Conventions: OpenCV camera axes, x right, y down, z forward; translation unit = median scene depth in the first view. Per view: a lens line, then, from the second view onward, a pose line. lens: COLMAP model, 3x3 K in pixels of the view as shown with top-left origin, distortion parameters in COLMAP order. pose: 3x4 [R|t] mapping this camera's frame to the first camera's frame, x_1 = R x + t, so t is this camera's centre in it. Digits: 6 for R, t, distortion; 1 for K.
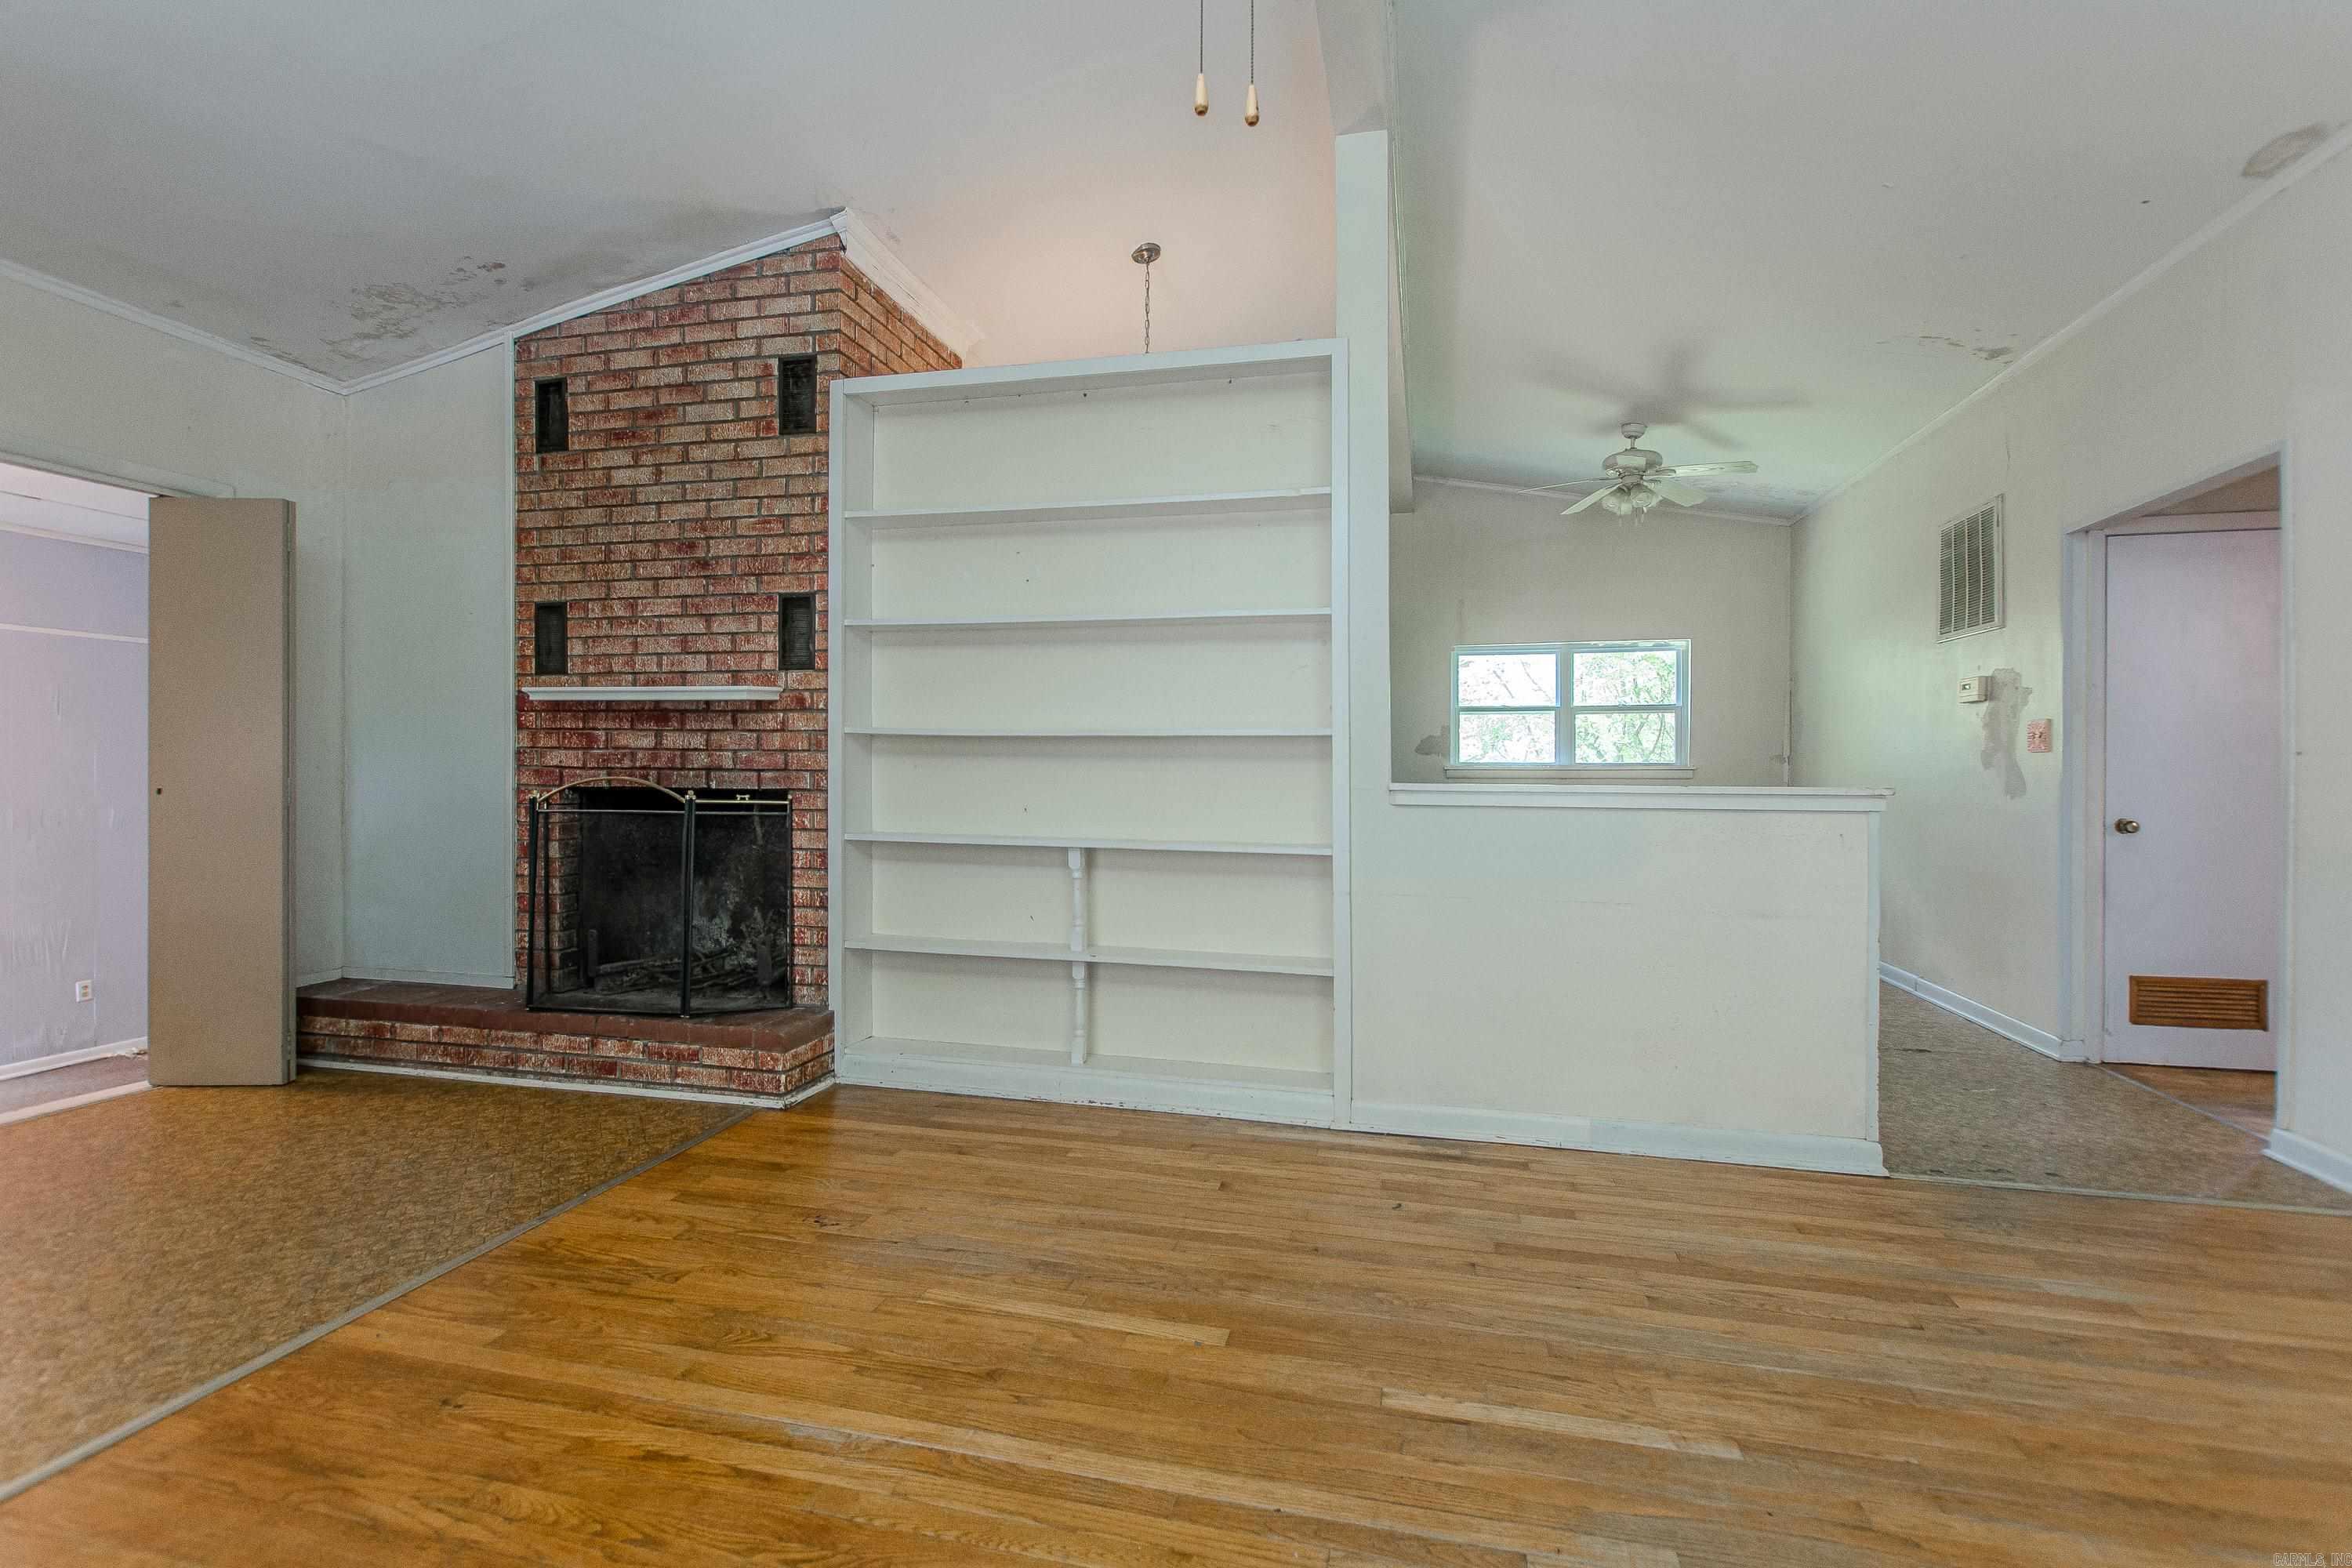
lens RADIAL K [[1023.9, 0, 1177.9], [0, 1023.9, 775.1], [0, 0, 1]] dist [0.008294, -0.004546]
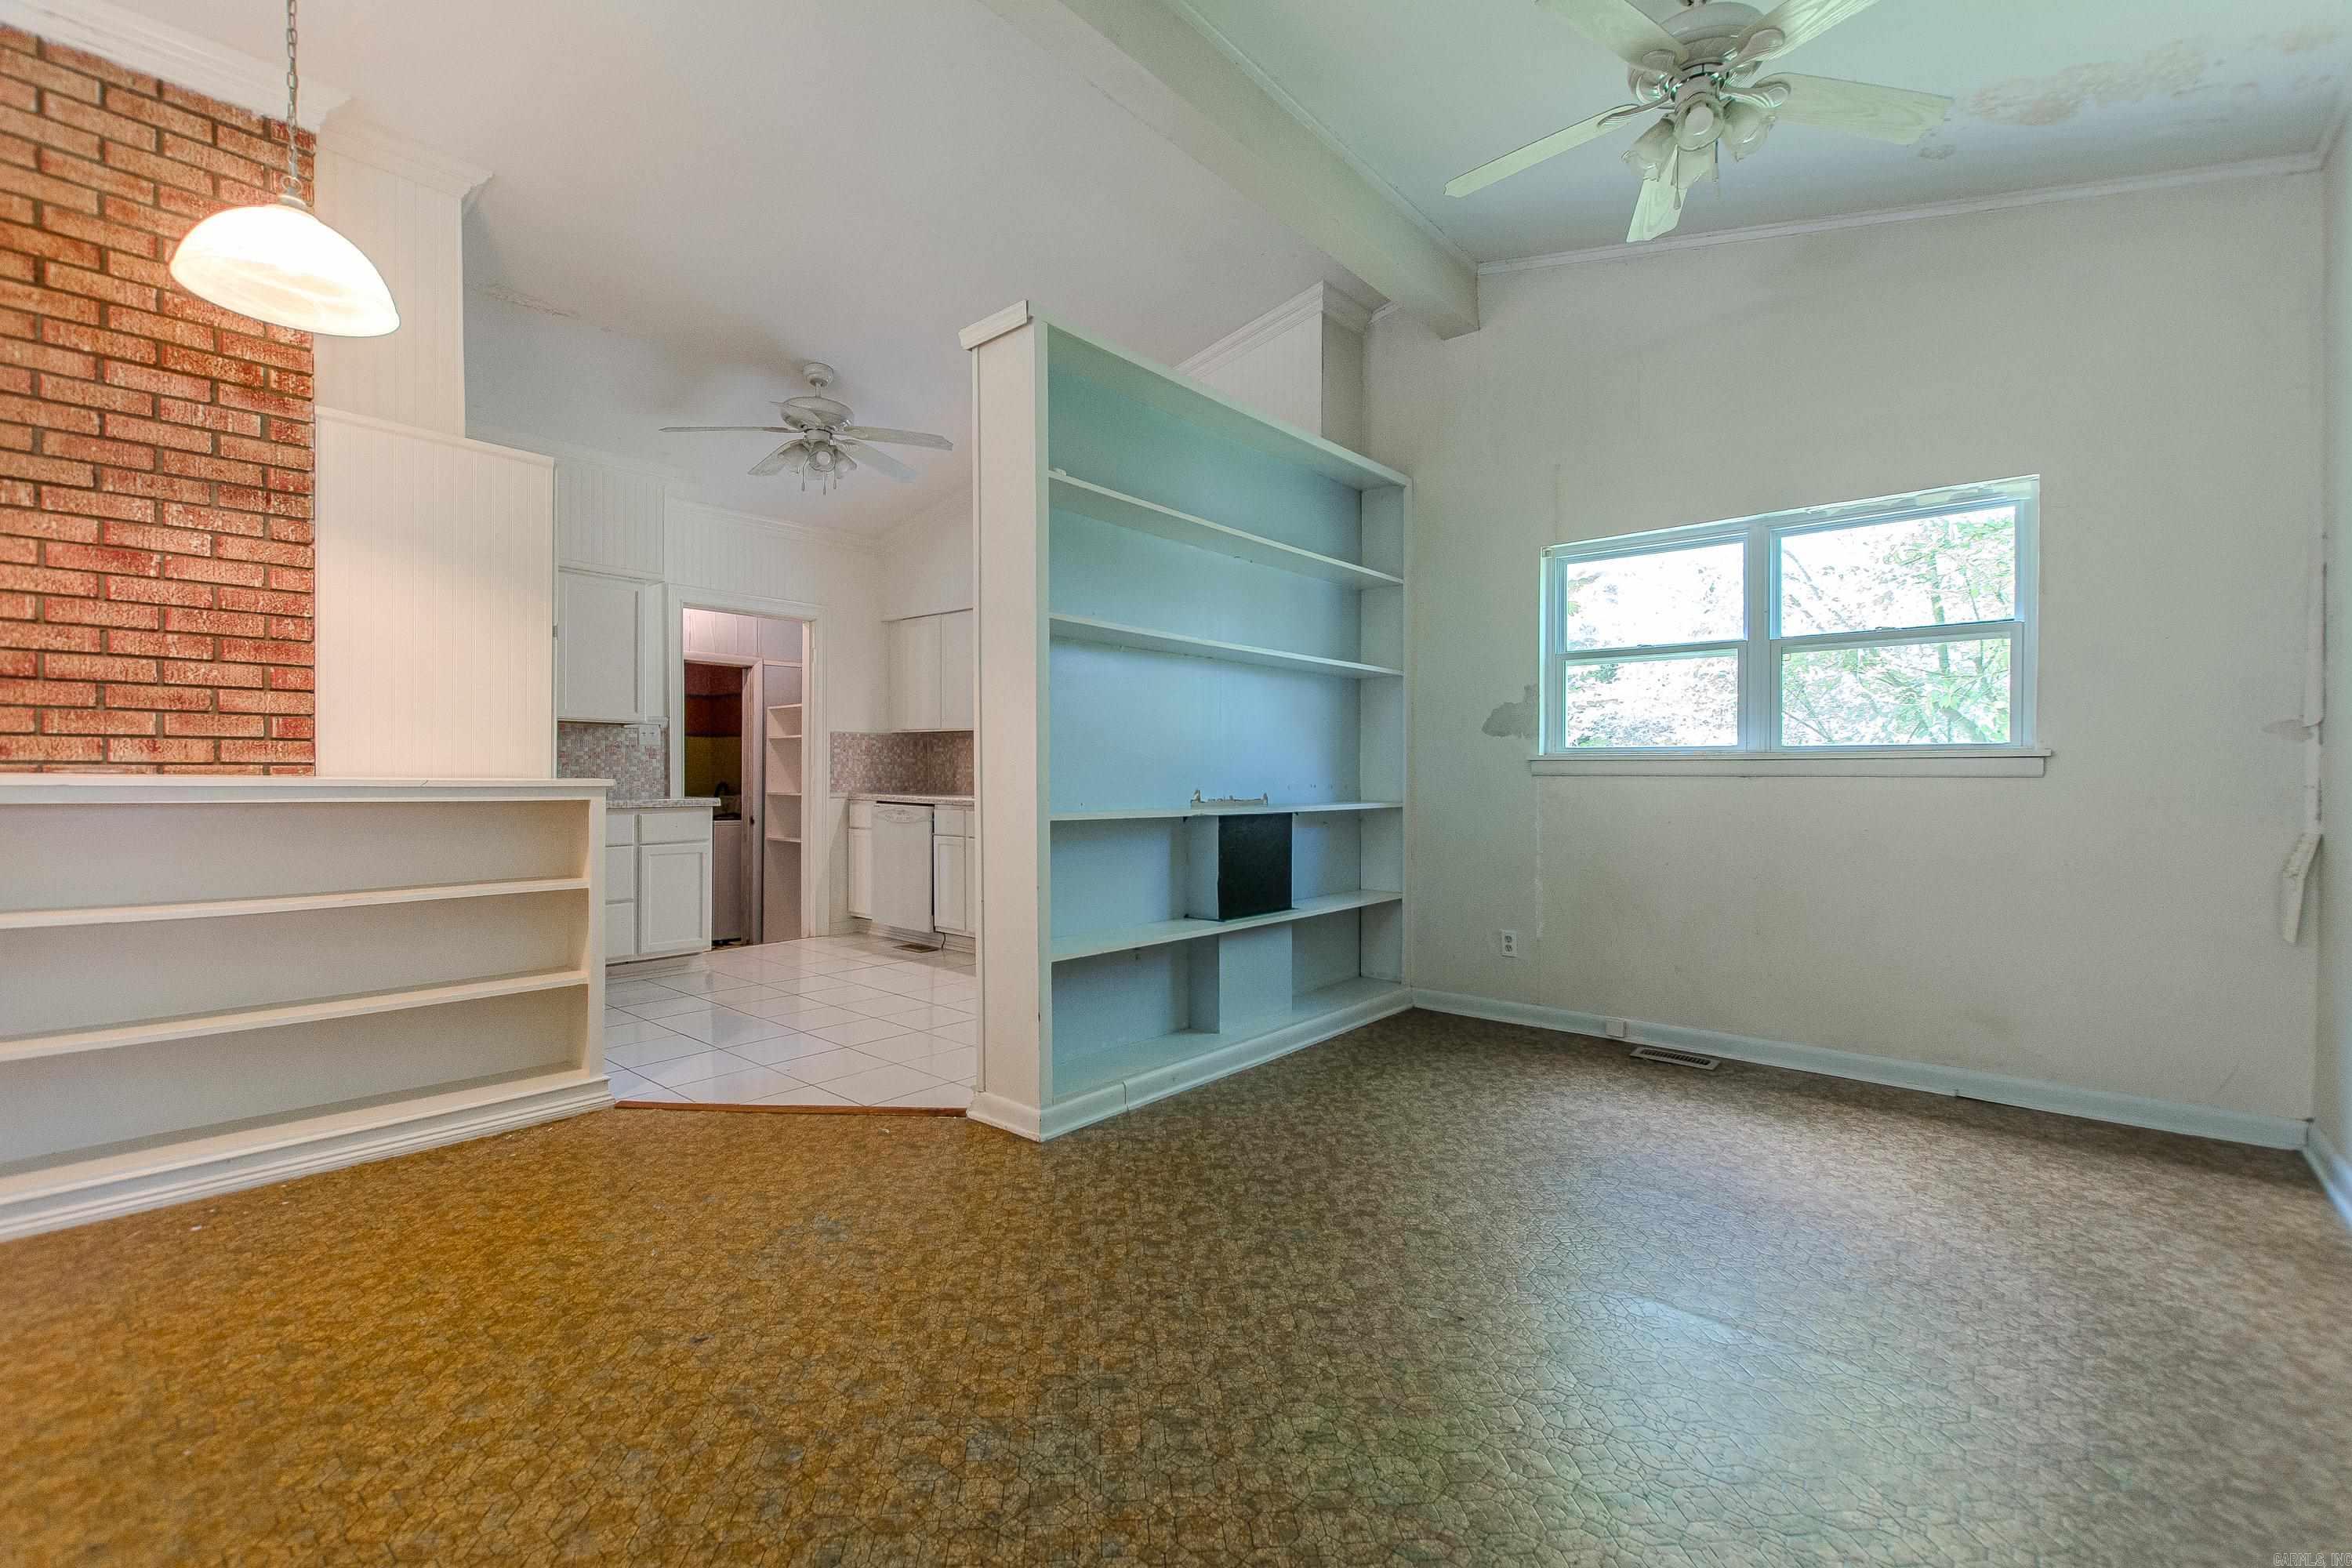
lens RADIAL K [[1023.9, 0, 1173.6], [0, 1023.9, 781.1], [0, 0, 1]] dist [0.008294, -0.004546]
pose [[0.898337, 0.003571, -0.439291, 0.721636], [0.000781, 0.999952, 0.009724, 0.000222], [0.439305, -0.009079, 0.898292, 0.838407]]
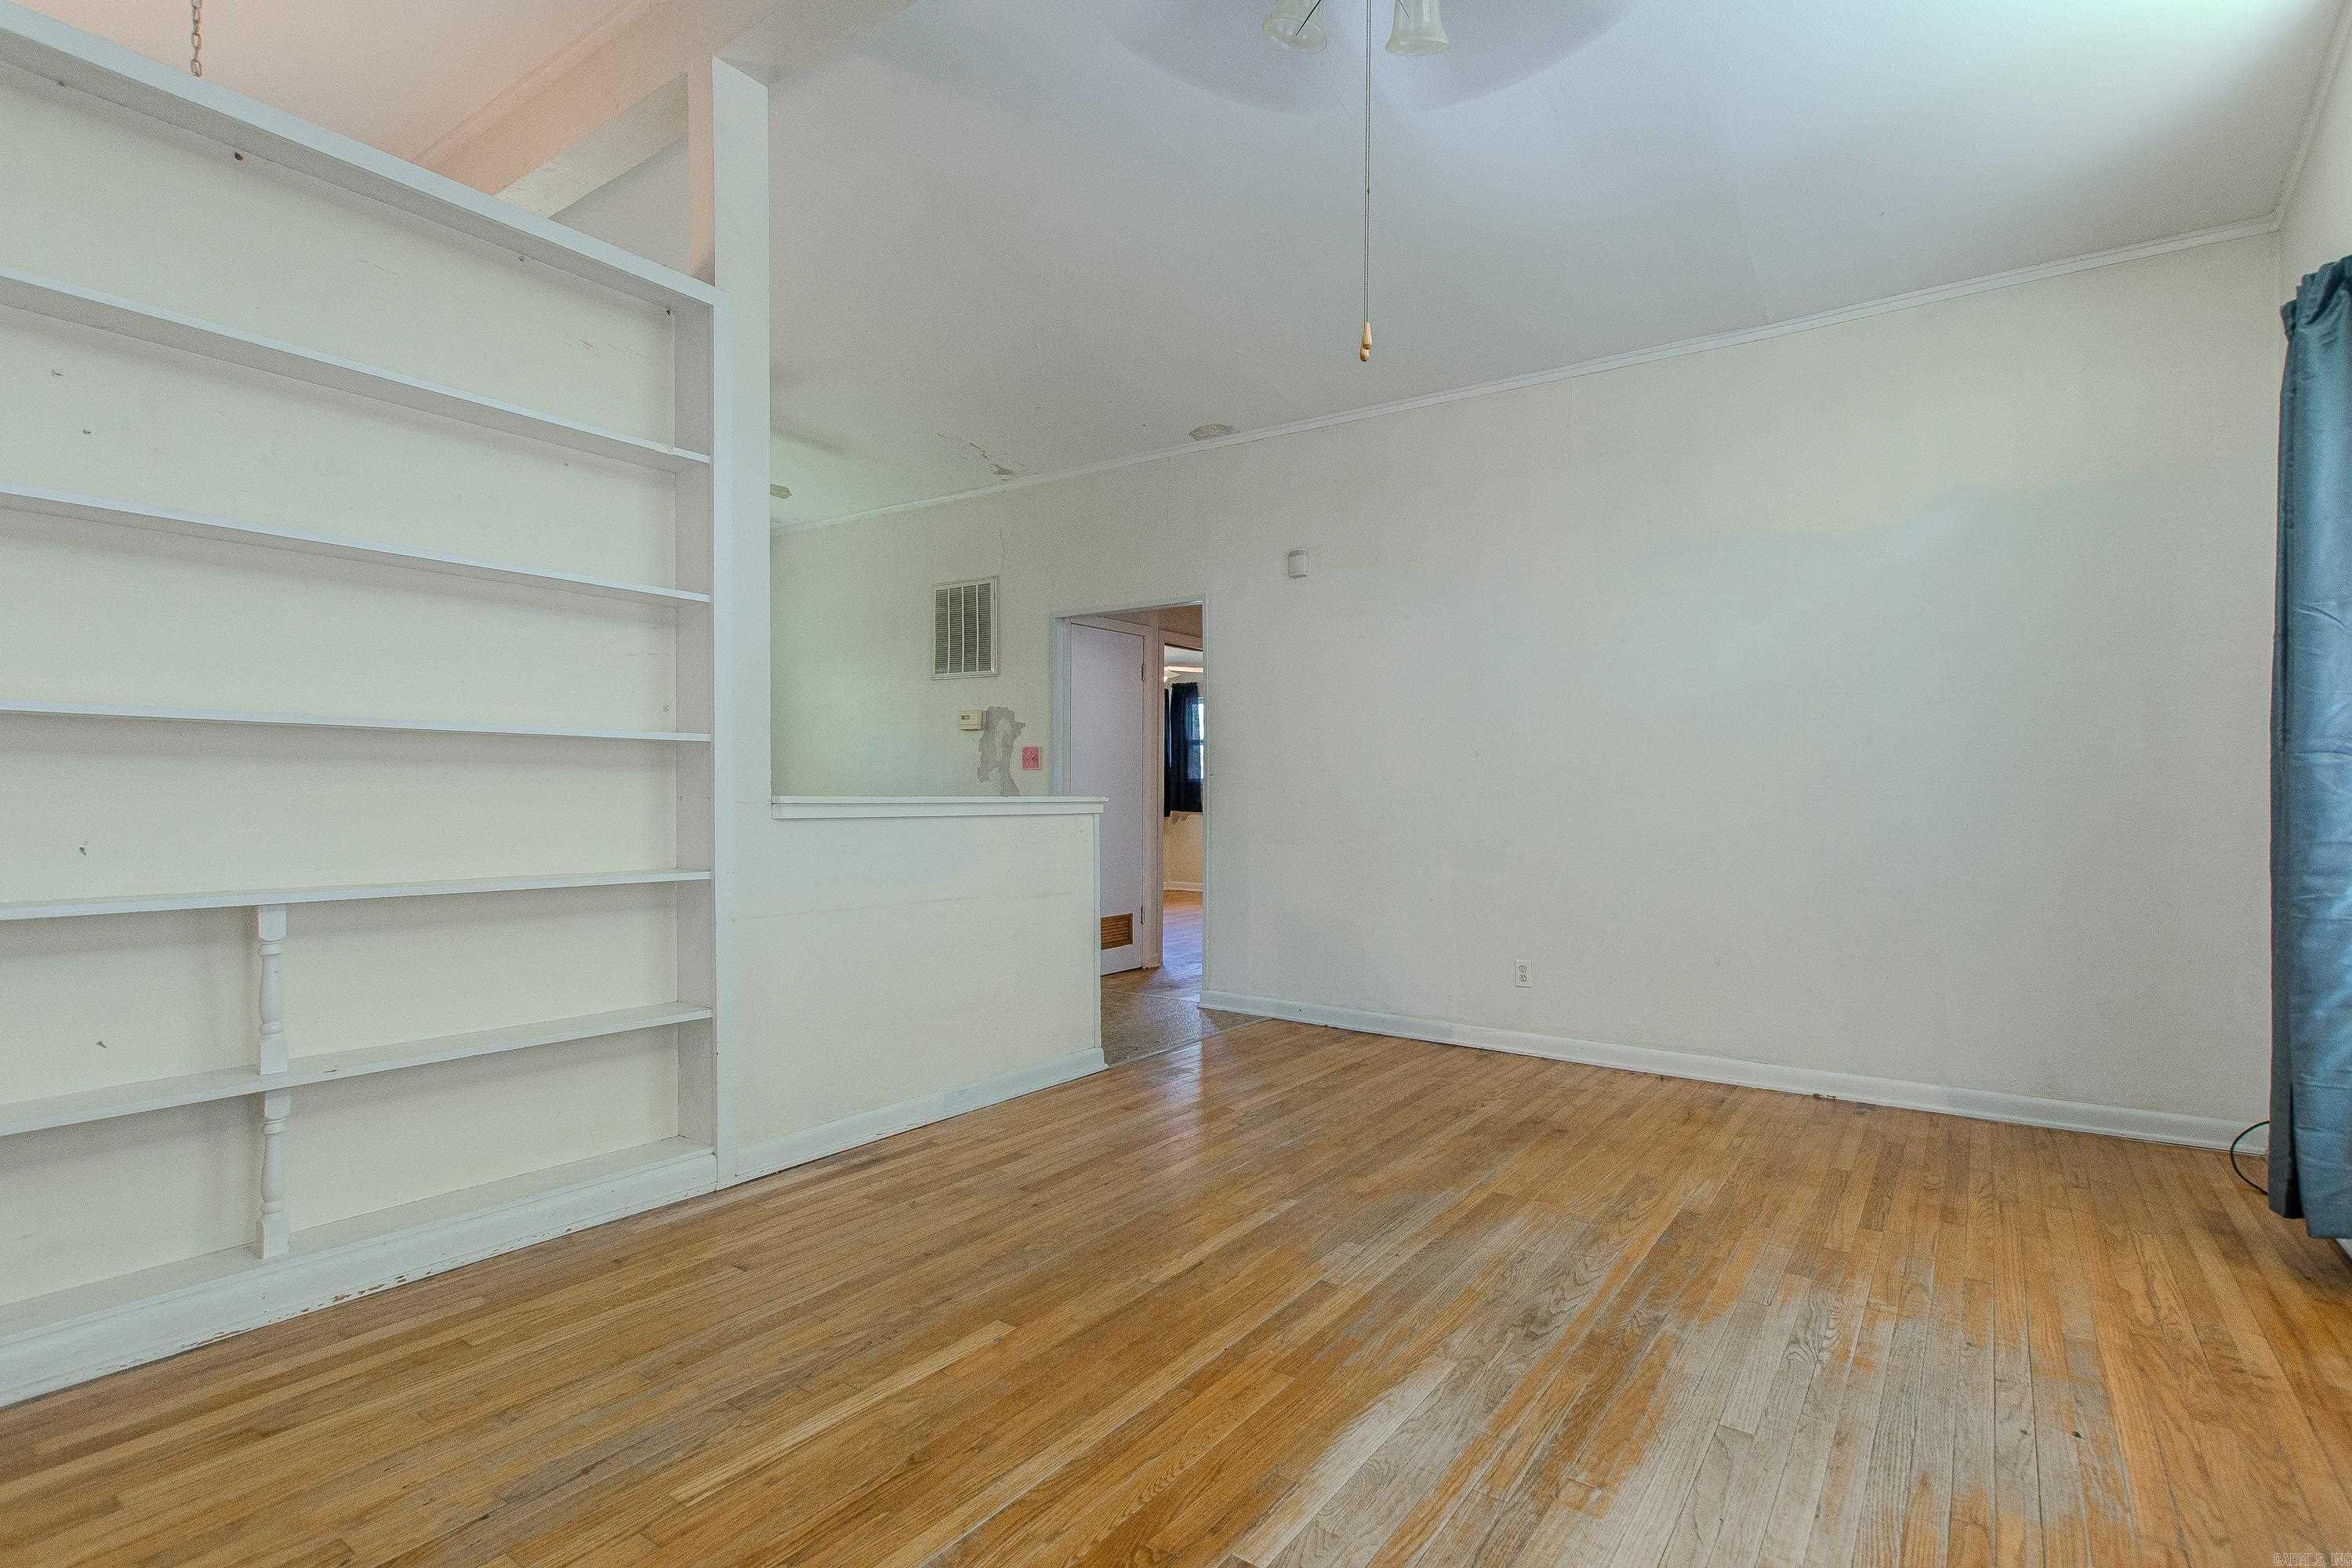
lens RADIAL K [[1072.3, 0, 1321.3], [0, 1072.3, 793.3], [0, 0, 1]] dist [0.005526, -0.000090]
pose [[0.315915, -0.005529, 0.948772, -0.494756], [-0.003593, 0.999969, 0.007024, -0.003076], [-0.948781, -0.005628, 0.315885, 0.192651]]
